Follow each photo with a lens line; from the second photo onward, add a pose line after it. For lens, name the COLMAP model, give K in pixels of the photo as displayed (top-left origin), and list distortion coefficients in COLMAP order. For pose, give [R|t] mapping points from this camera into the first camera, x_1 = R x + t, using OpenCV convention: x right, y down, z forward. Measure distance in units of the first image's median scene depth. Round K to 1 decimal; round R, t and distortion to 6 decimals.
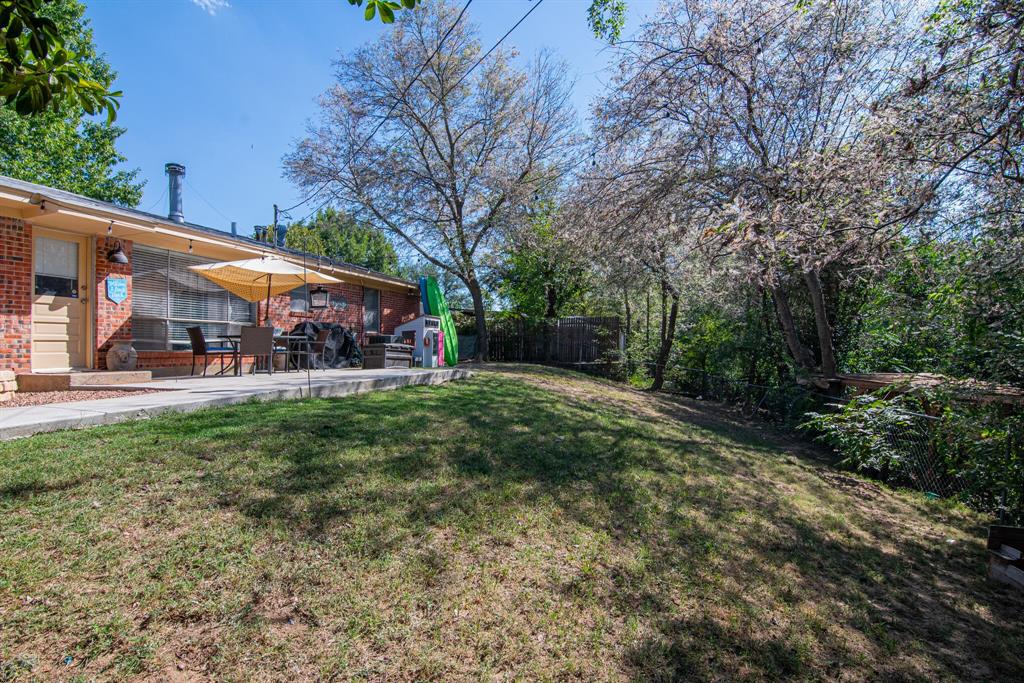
lens RADIAL K [[544.0, 0, 512.0], [0, 544.0, 347.8], [0, 0, 1]] dist [0.001666, -0.007348]
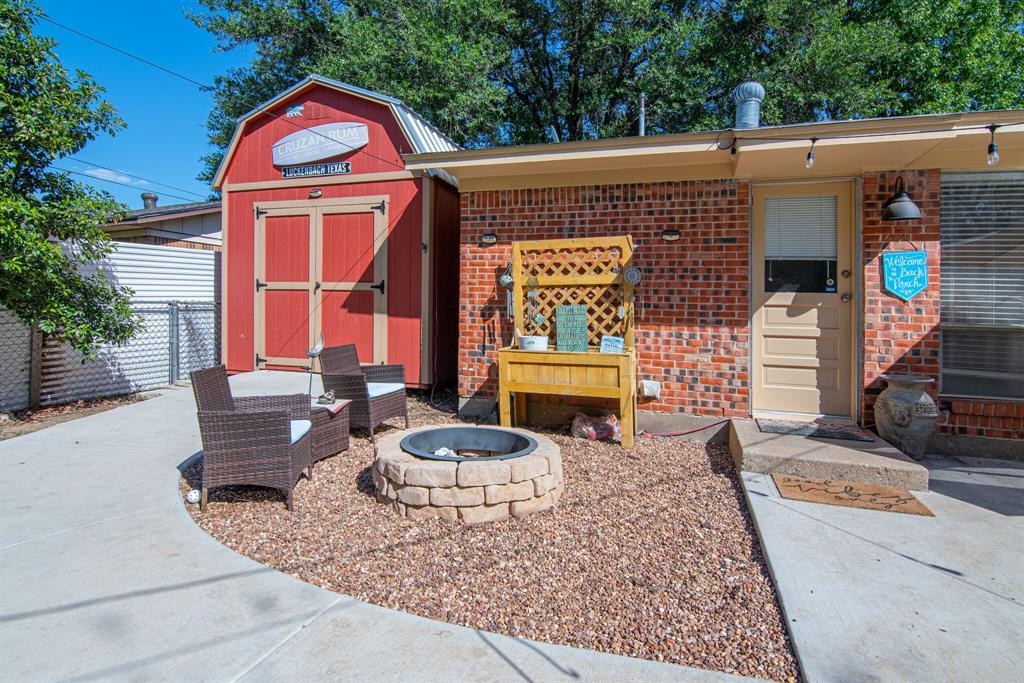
lens RADIAL K [[508.0, 0, 509.8], [0, 508.0, 291.4], [0, 0, 1]] dist [-0.011022, -0.002752]
pose [[0.012611, -0.005796, -0.999904, -0.277247], [-0.008481, 0.999947, -0.005904, -0.087293], [0.999885, 0.008554, 0.012562, 0.654711]]
